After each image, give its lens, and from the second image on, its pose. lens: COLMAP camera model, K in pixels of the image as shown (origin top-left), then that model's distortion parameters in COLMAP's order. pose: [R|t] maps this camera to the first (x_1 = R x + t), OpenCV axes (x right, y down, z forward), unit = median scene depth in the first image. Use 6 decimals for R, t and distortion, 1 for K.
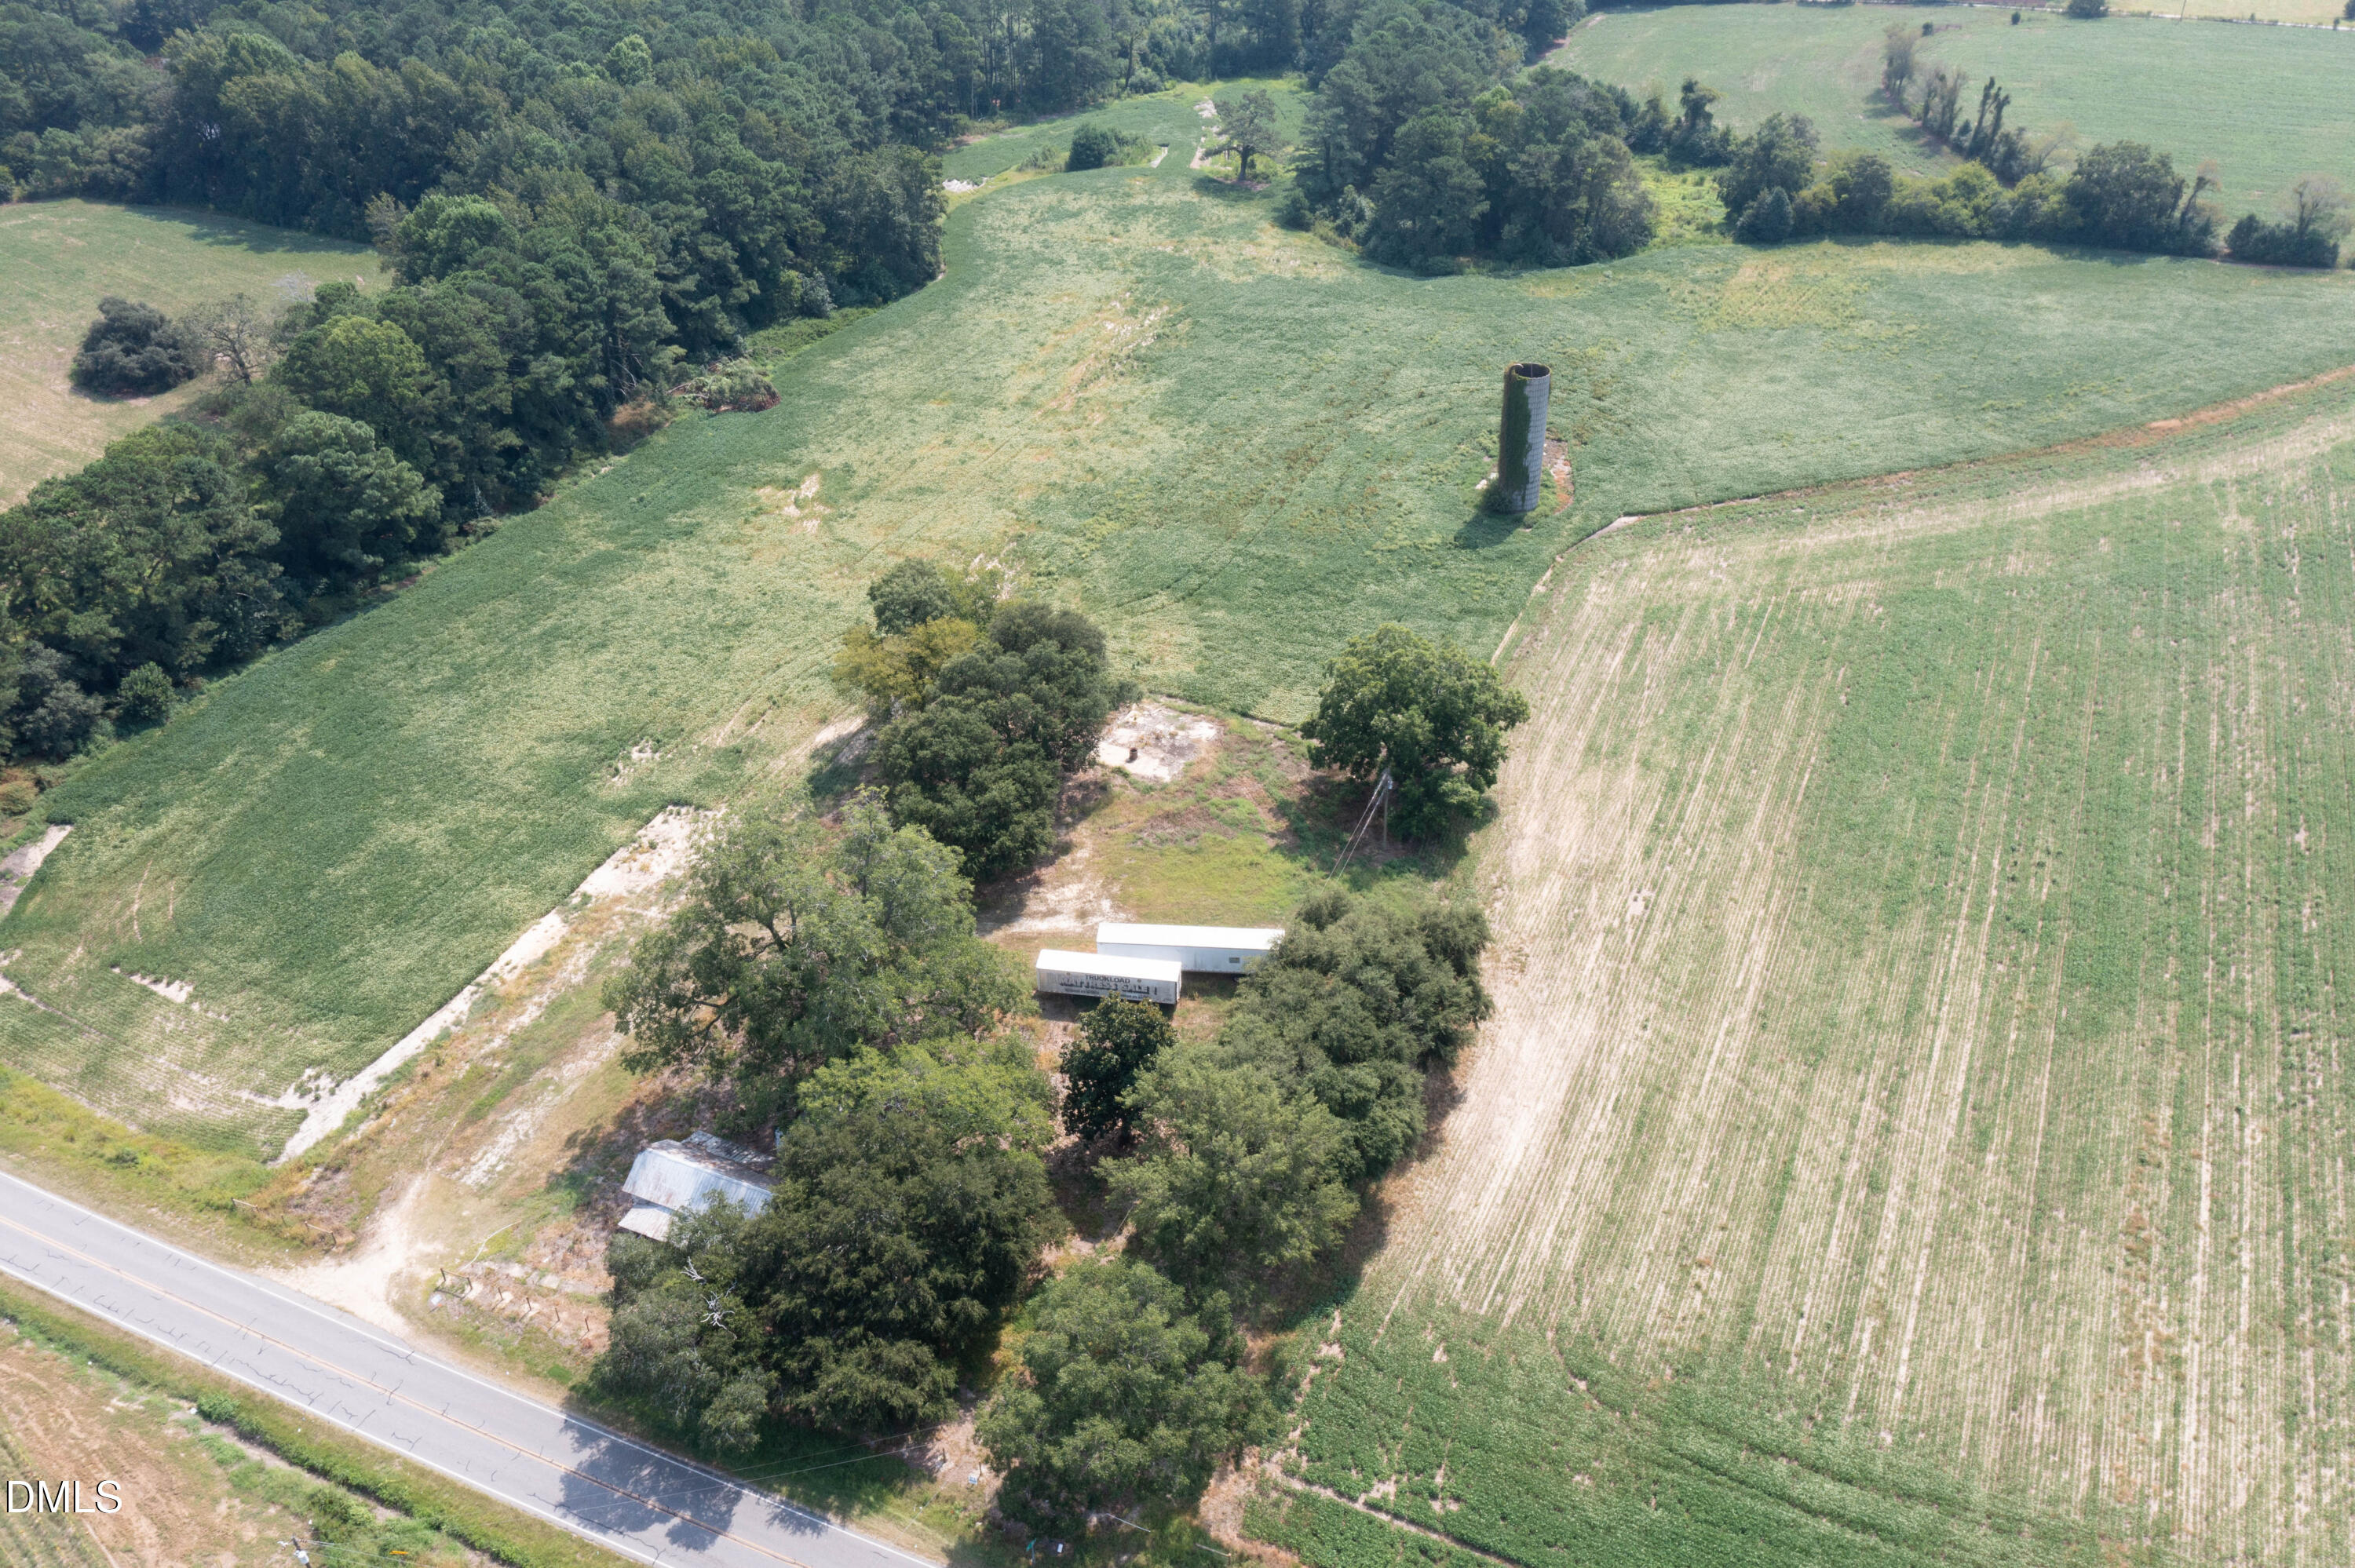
lens RADIAL K [[1888.7, 0, 1185.3], [0, 1888.7, 779.1], [0, 0, 1]] dist [0.007682, 0.015495]
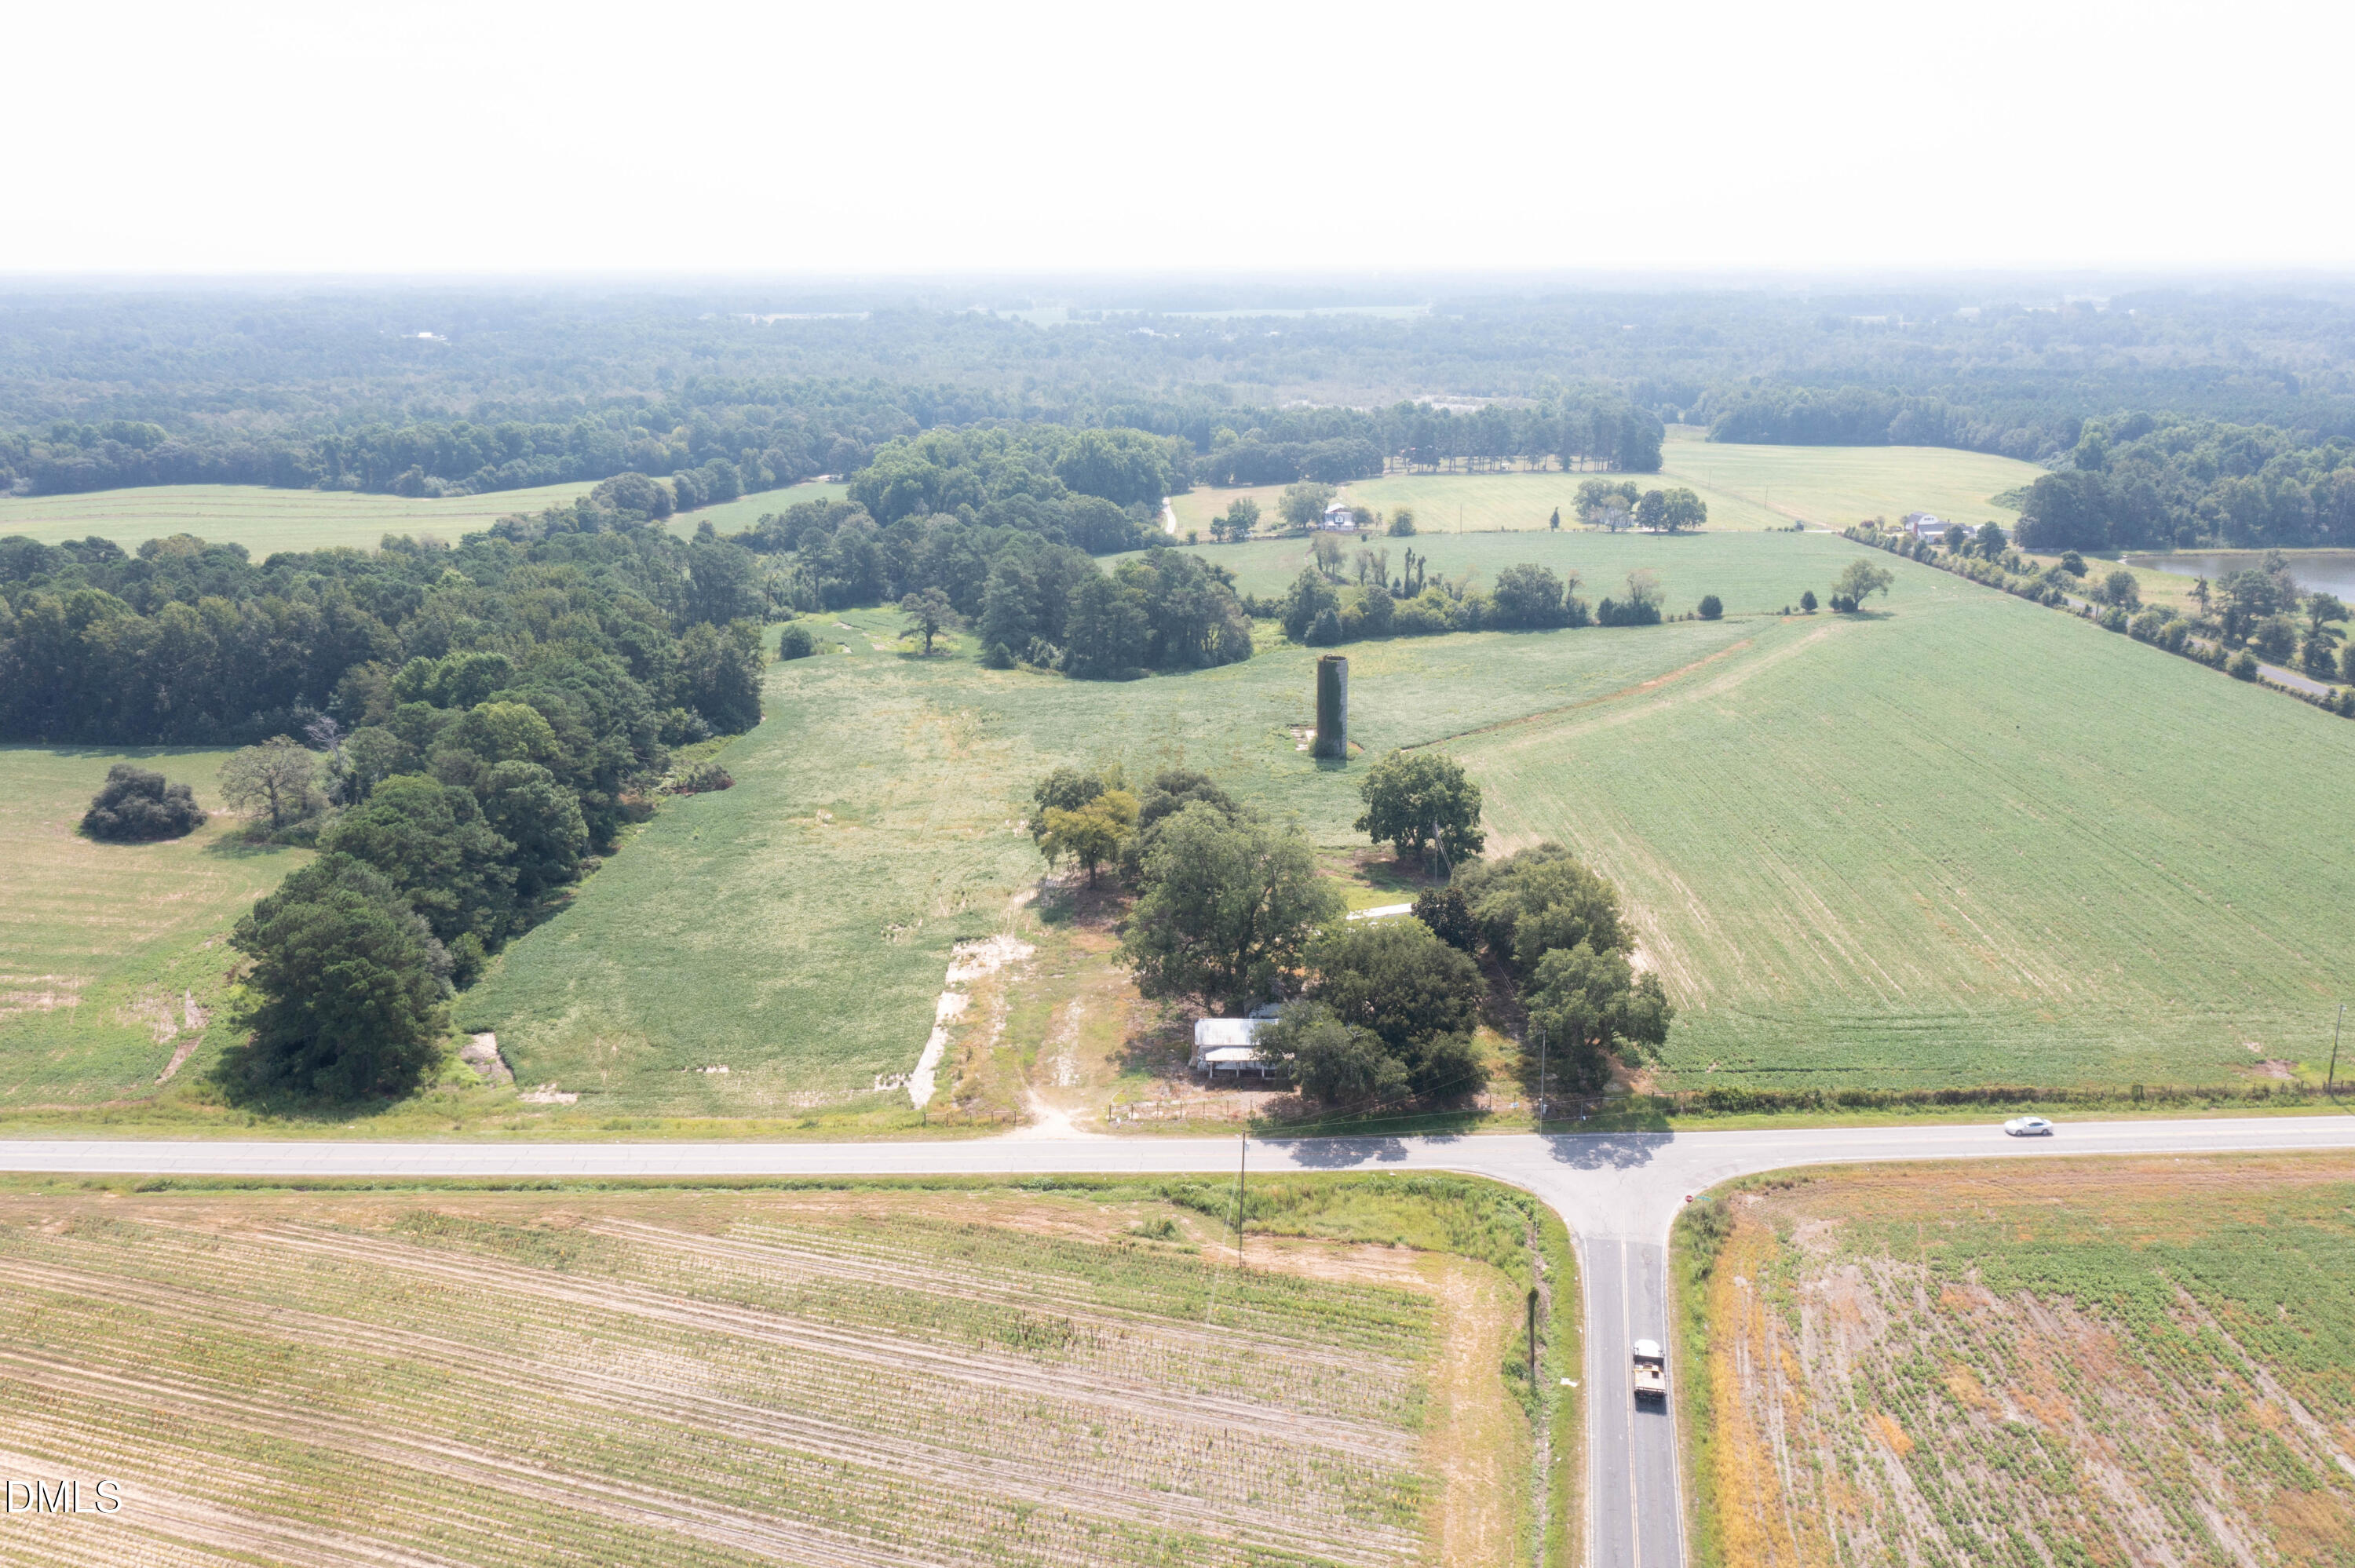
lens RADIAL K [[1857.0, 0, 1186.3], [0, 1857.0, 785.5], [0, 0, 1]] dist [0.007905, 0.013479]
pose [[0.907209, -0.107261, 0.406775, -0.510165], [0.235813, 0.930411, -0.280583, 0.252924], [-0.348372, 0.350471, 0.869372, -0.210010]]
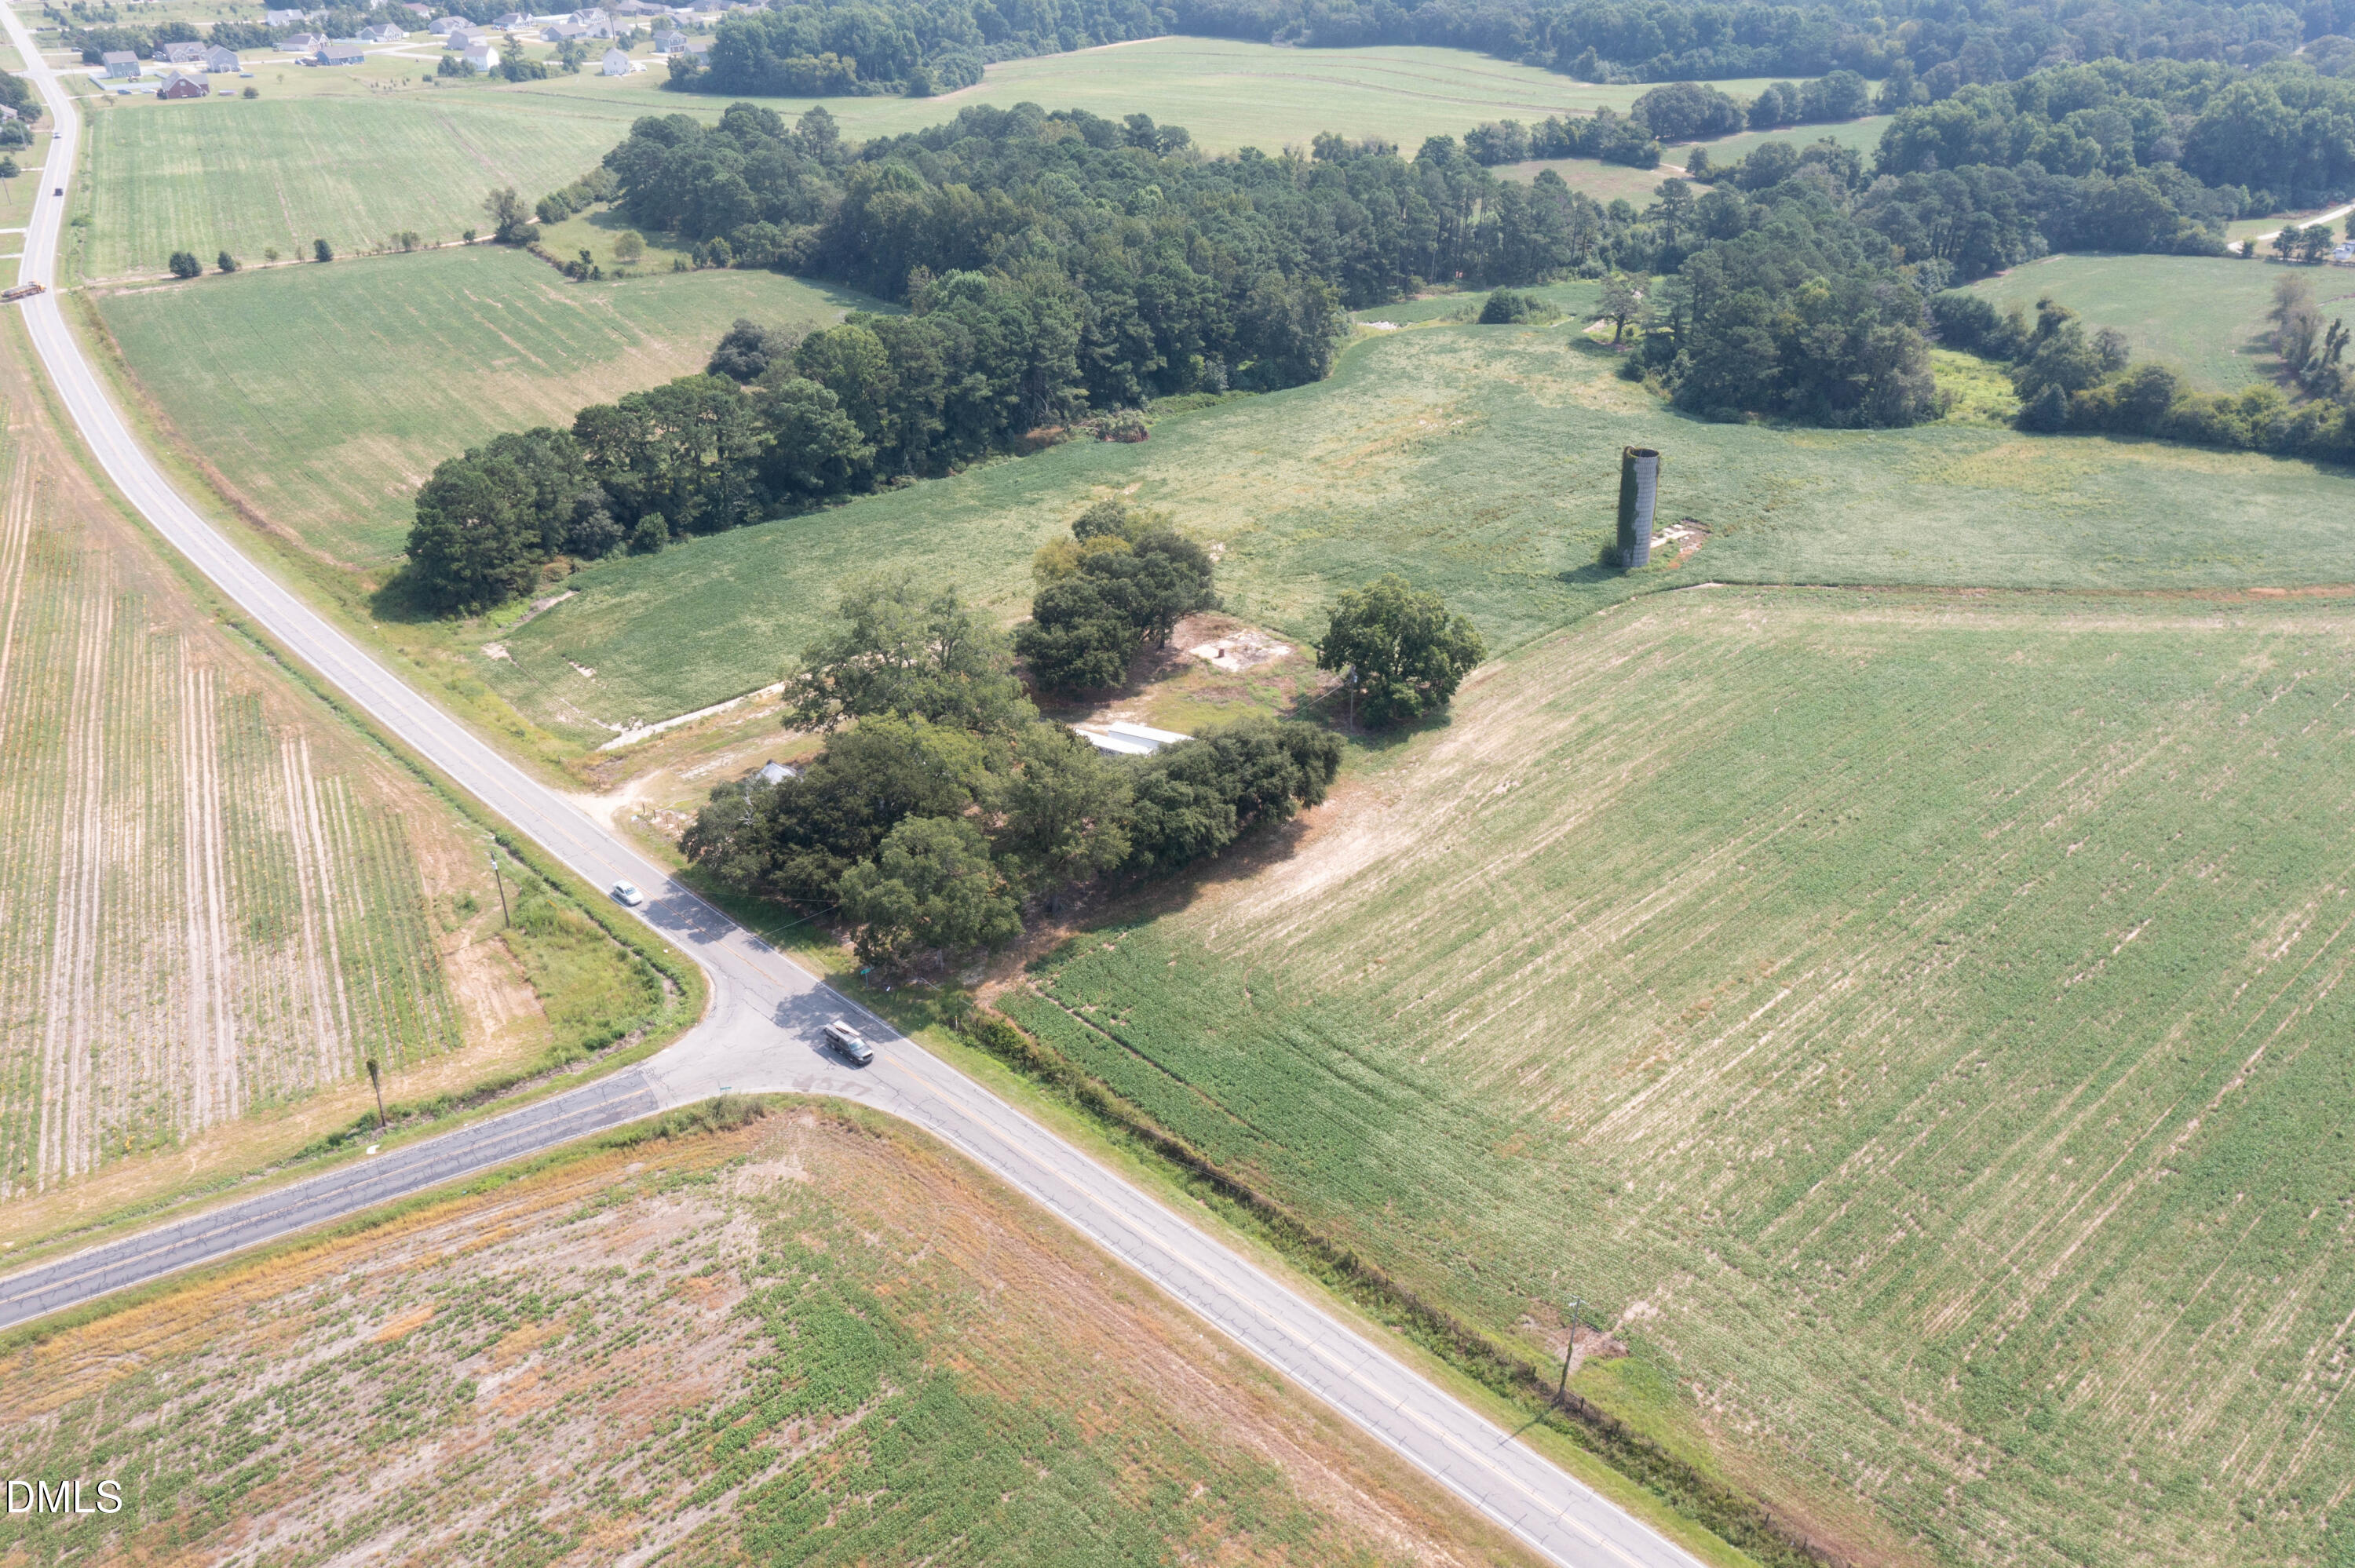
lens RADIAL K [[1888.7, 0, 1185.3], [0, 1888.7, 779.1], [0, 0, 1]] dist [0.007682, 0.015495]
pose [[0.926611, 0.177536, -0.331472, 0.332011], [-0.215244, 0.973242, -0.080435, 0.151620], [0.308322, 0.145879, 0.940030, -0.229912]]
